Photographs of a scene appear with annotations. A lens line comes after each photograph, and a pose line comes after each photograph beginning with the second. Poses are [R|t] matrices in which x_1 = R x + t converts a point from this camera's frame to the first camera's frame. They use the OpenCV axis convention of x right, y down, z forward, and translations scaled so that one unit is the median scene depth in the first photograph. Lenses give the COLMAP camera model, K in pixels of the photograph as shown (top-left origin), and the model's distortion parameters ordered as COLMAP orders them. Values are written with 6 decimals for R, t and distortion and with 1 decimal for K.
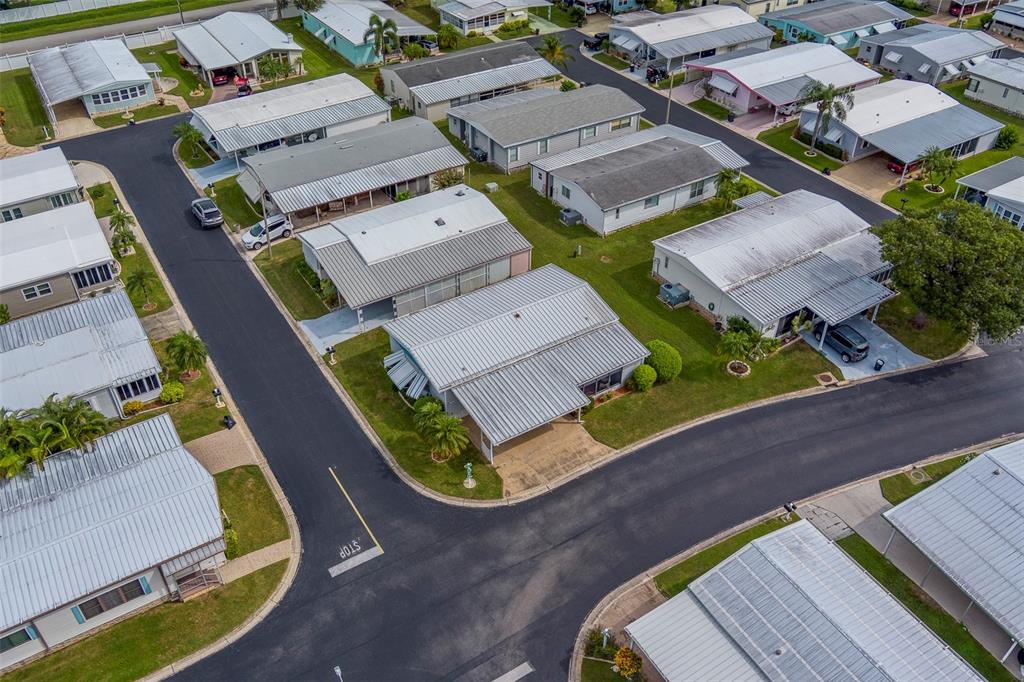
lens RADIAL K [[834.8, 0, 509.8], [0, 834.8, 342.2], [0, 0, 1]] dist [-0.078172, 0.034105]
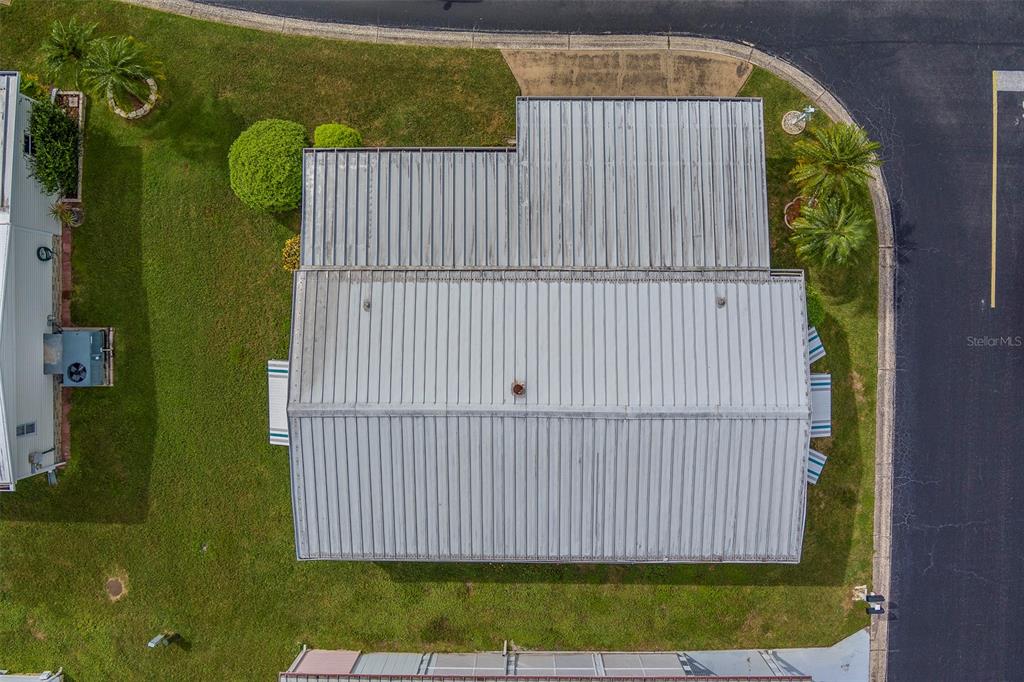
lens RADIAL K [[834.8, 0, 509.8], [0, 834.8, 340.5], [0, 0, 1]] dist [-0.078172, 0.034105]
pose [[-0.842044, -0.539409, -0.000379, 0.022946], [0.346838, -0.541968, 0.765489, -0.289185], [-0.413117, 0.644444, 0.643449, 0.648123]]
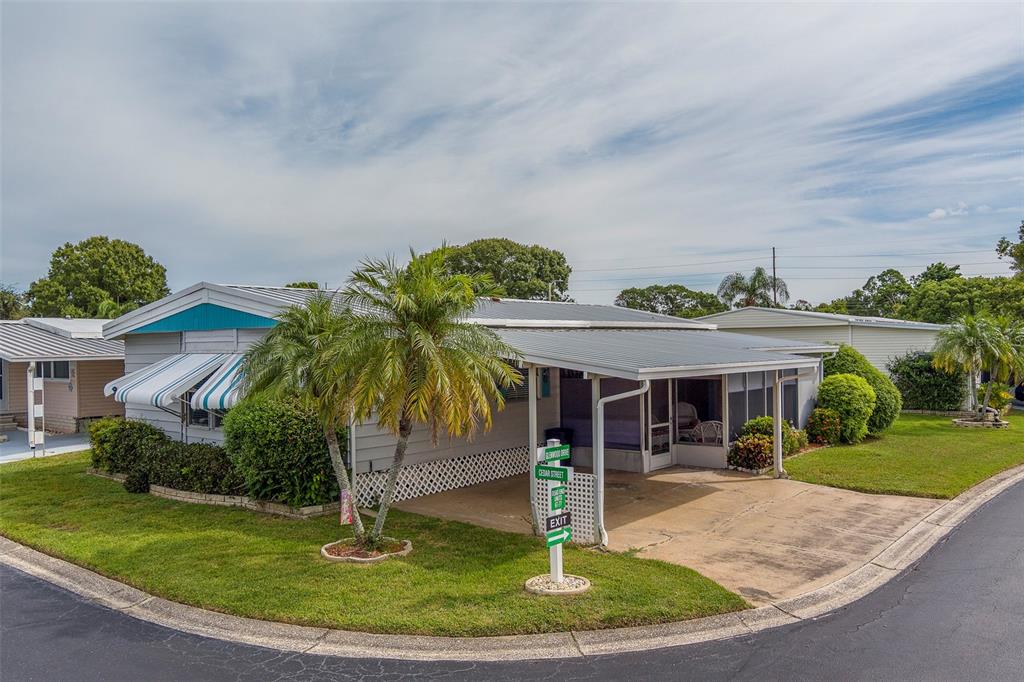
lens RADIAL K [[834.8, 0, 511.0], [0, 834.8, 348.0], [0, 0, 1]] dist [-0.078172, 0.034105]
pose [[0.948379, -0.016367, 0.316718, -0.092810], [0.209182, 0.782908, -0.585916, 0.185687], [-0.238371, 0.621922, 0.745917, 0.646863]]
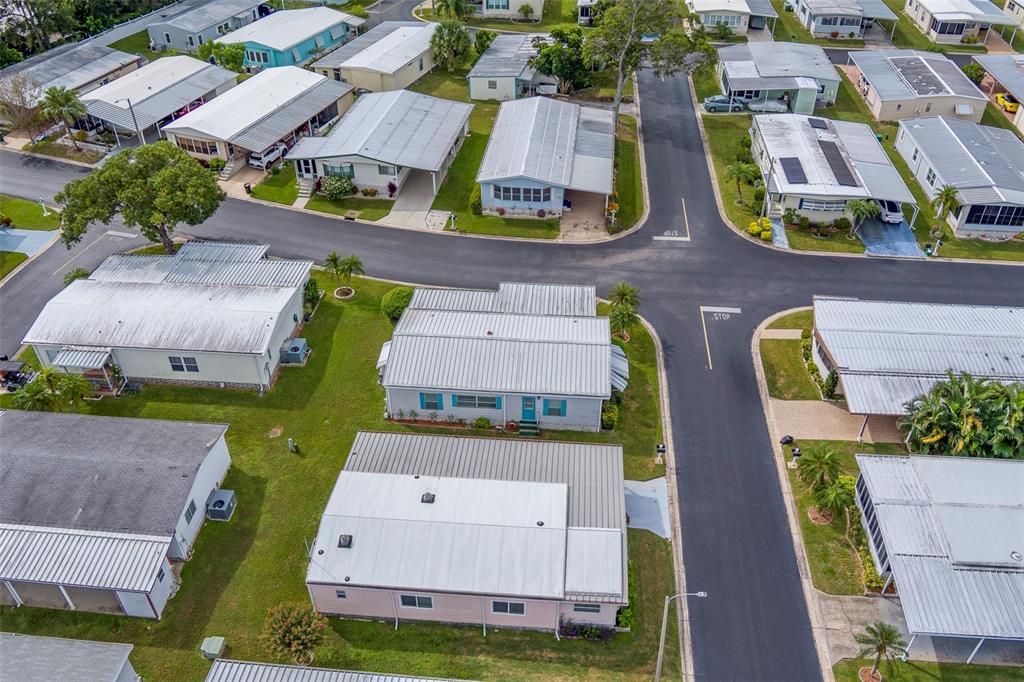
lens RADIAL K [[834.8, 0, 514.6], [0, 834.8, 341.2], [0, 0, 1]] dist [-0.078172, 0.034105]
pose [[-0.799051, -0.369534, 0.474301, -0.424028], [0.372067, 0.315774, 0.872842, -0.767870], [-0.472317, 0.873917, -0.114829, 0.982304]]
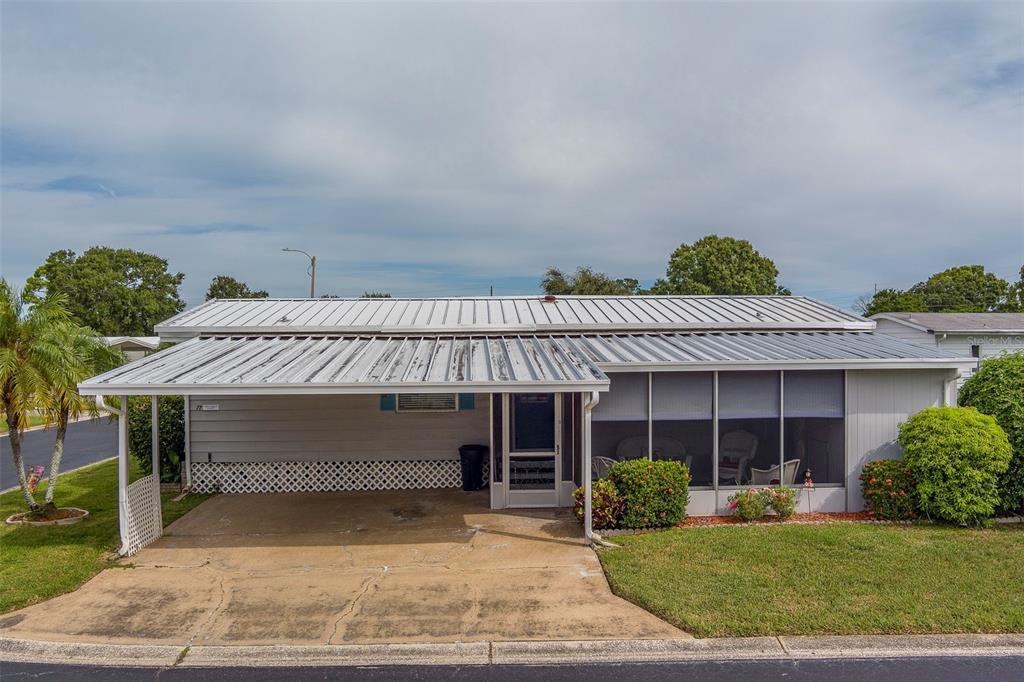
lens RADIAL K [[834.8, 0, 515.6], [0, 834.8, 340.3], [0, 0, 1]] dist [-0.078172, 0.034105]
pose [[0.866063, -0.009530, -0.499844, 0.149855], [-0.303270, 0.784833, -0.540430, 0.152108], [0.397445, 0.619634, 0.676825, 0.685550]]
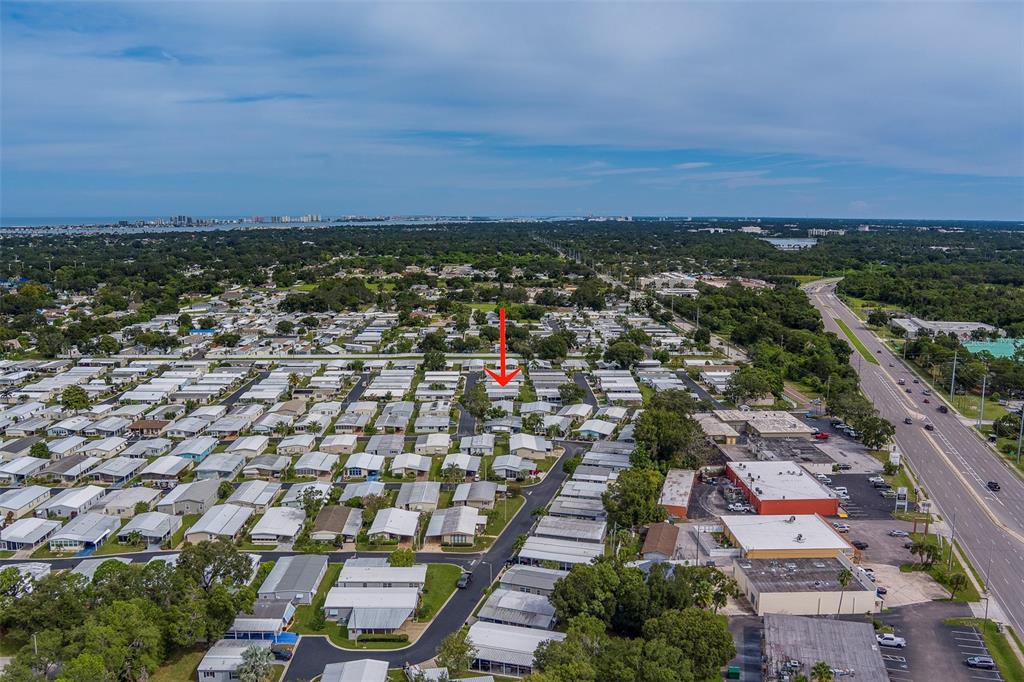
lens RADIAL K [[834.8, 0, 511.7], [0, 834.8, 340.9], [0, 0, 1]] dist [-0.078172, 0.034105]
pose [[0.861711, 0.062205, -0.503572, 3.007046], [-0.312692, 0.846703, -0.430486, 2.204924], [0.399597, 0.528418, 0.749064, -3.696236]]
